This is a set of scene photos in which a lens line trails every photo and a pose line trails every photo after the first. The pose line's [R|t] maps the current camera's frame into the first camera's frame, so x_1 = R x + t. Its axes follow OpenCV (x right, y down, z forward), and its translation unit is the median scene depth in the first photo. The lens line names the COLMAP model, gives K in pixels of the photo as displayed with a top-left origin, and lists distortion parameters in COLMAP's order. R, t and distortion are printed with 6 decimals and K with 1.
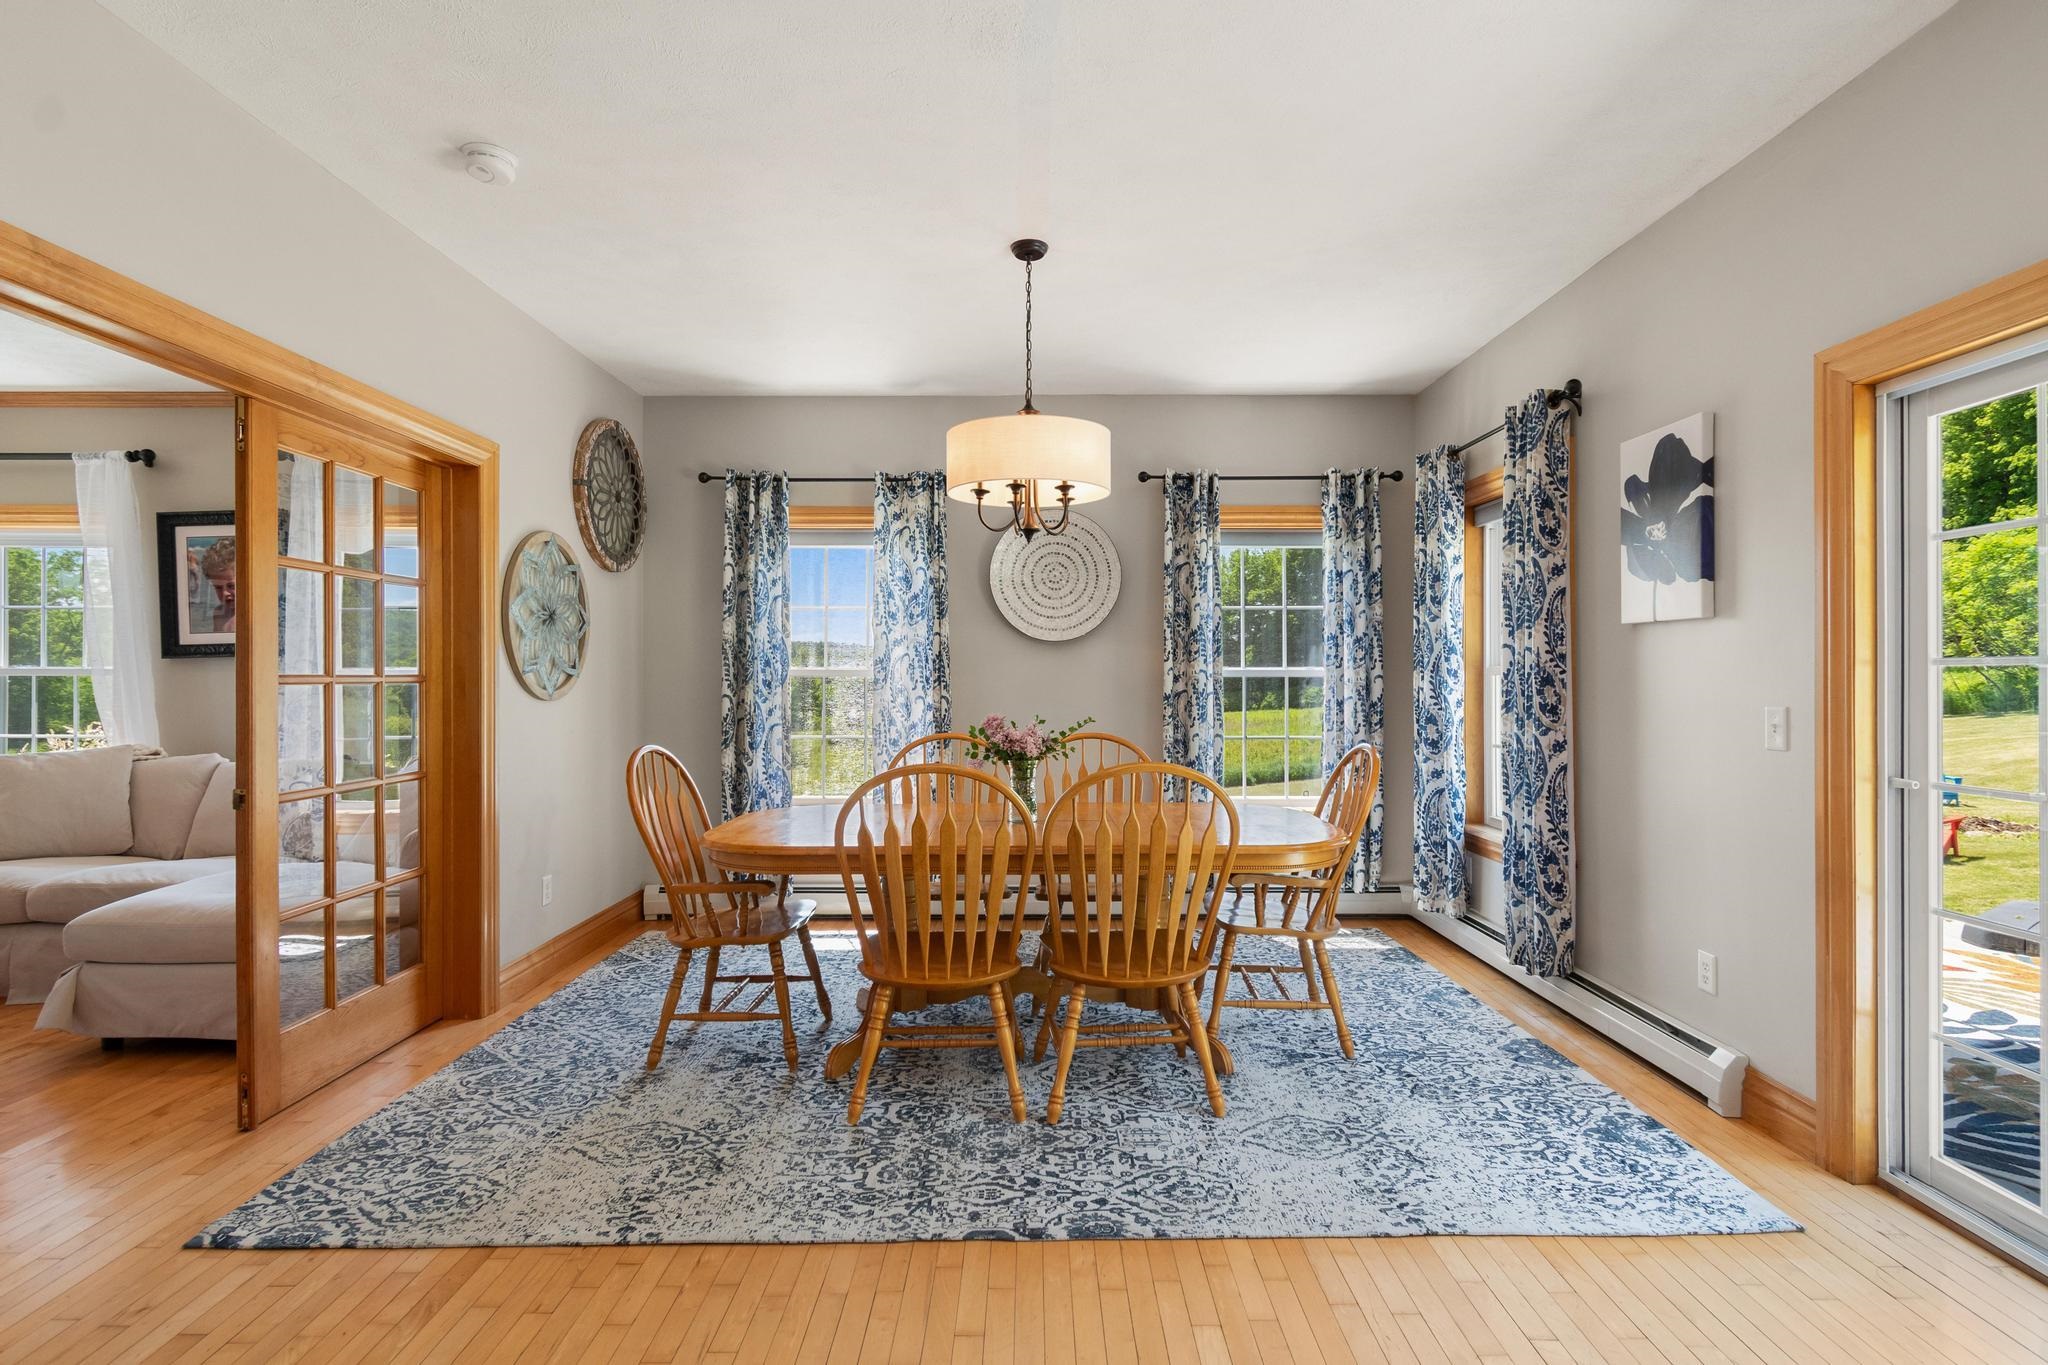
lens RADIAL K [[988.2, 0, 1034.8], [0, 988.2, 678.9], [0, 0, 1]] dist [0.005038, -0.006003]
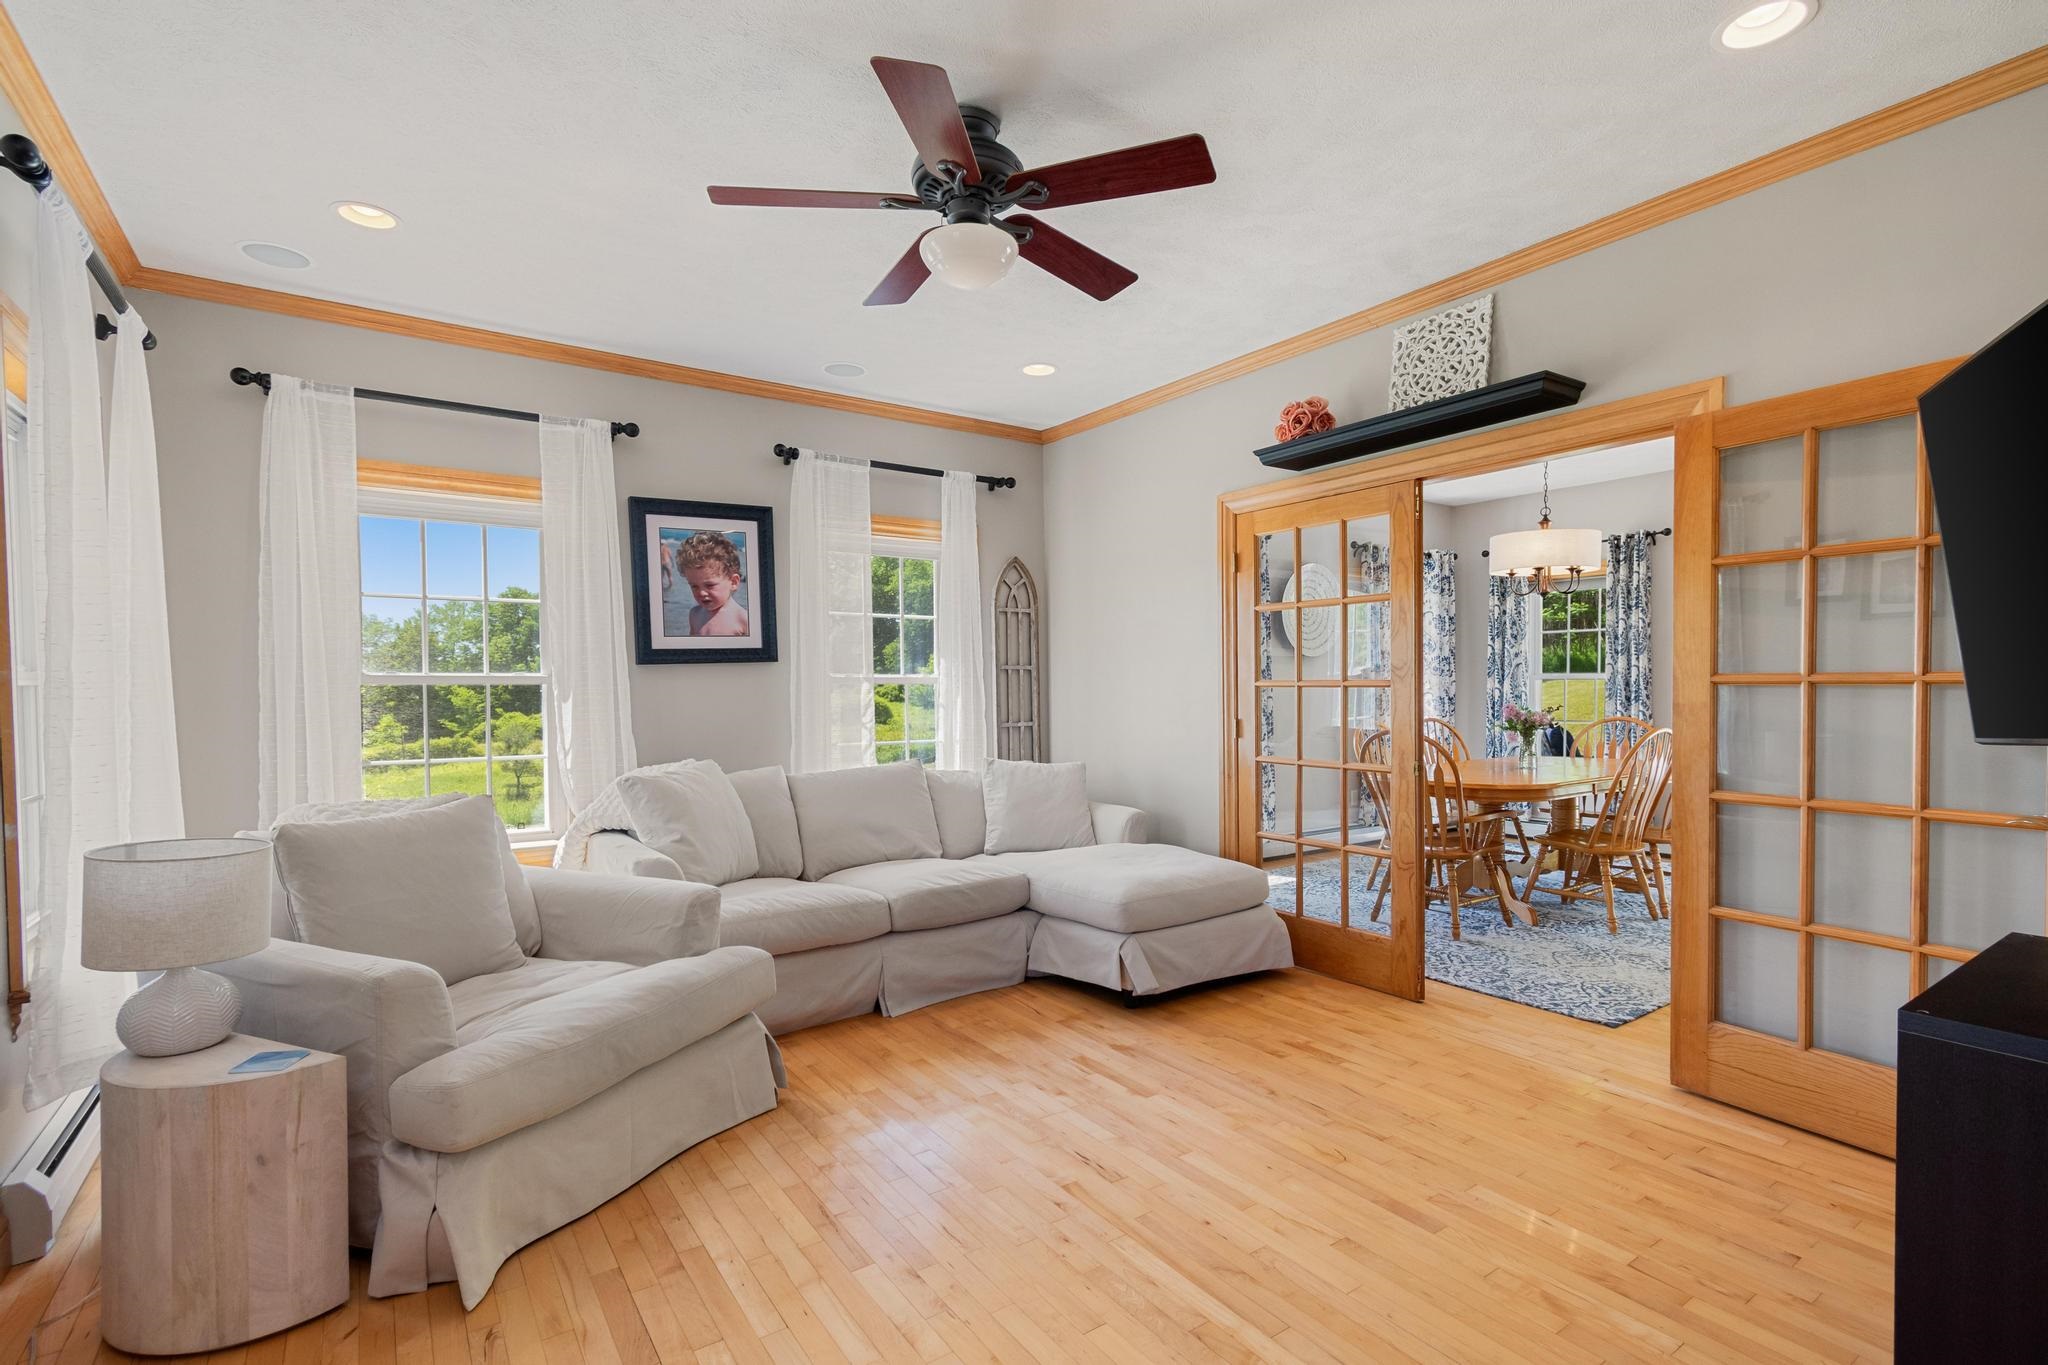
lens RADIAL K [[953.1, 0, 1032.1], [0, 953.1, 707.7], [0, 0, 1]] dist [0.002633, 0.000250]
pose [[0.825165, -0.017732, 0.564613, -1.424941], [0.006075, 0.999728, 0.022519, 0.001518], [-0.564858, -0.015152, 0.825049, 0.136878]]
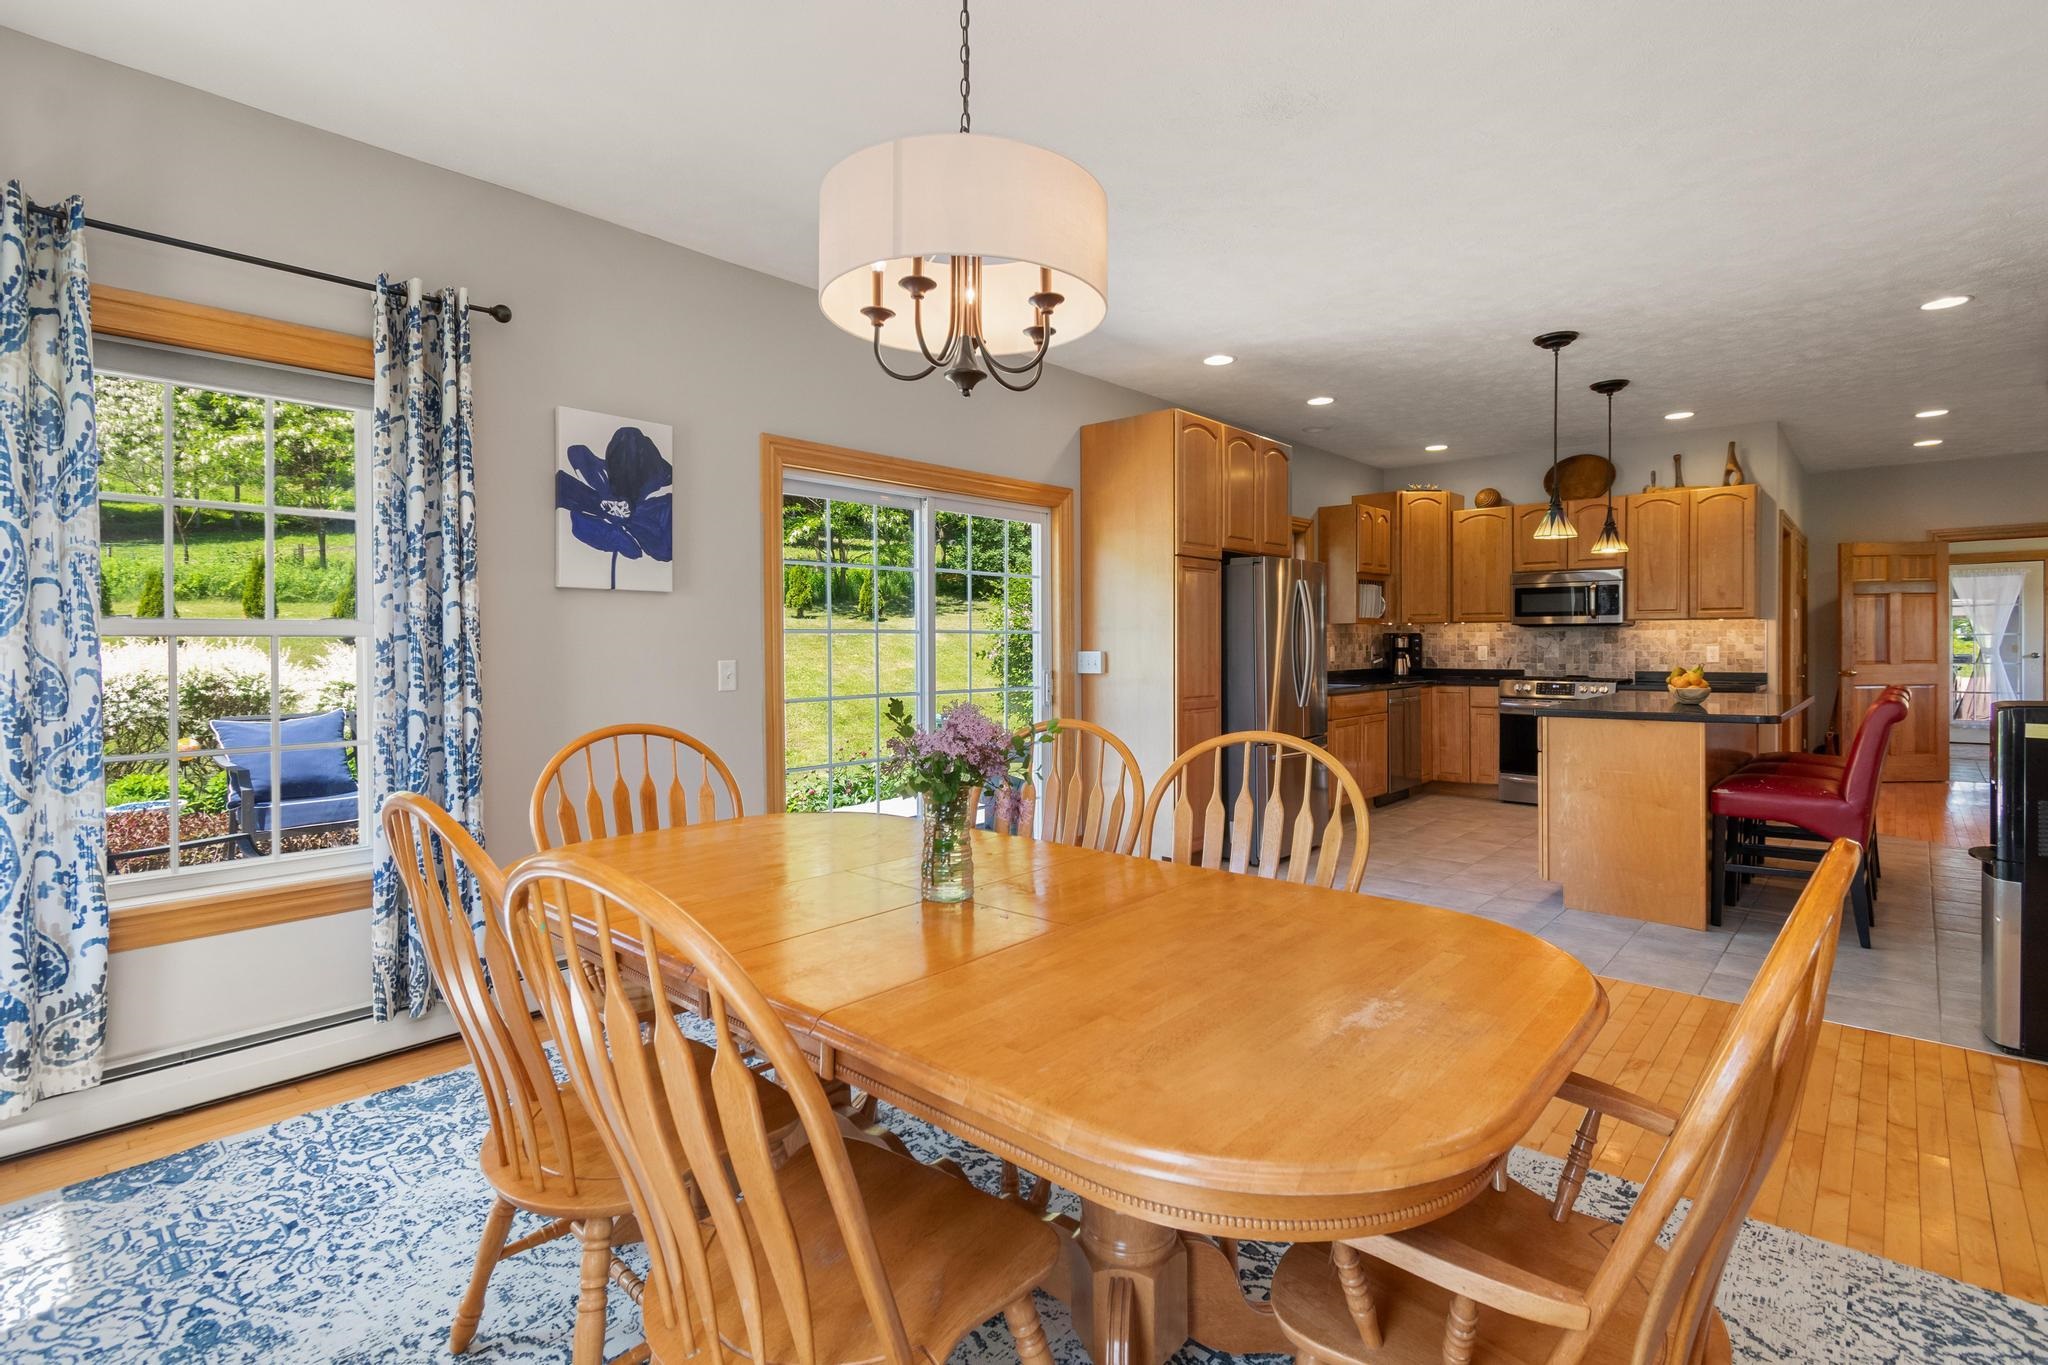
lens RADIAL K [[967.8, 0, 1026.0], [0, 967.8, 649.9], [0, 0, 1]] dist [0.004298, -0.006162]
pose [[-0.738328, 0.000707, 0.674442, -0.358235], [0.006609, 0.999959, 0.006187, 0.005020], [-0.674410, 0.009025, -0.738302, 1.215098]]
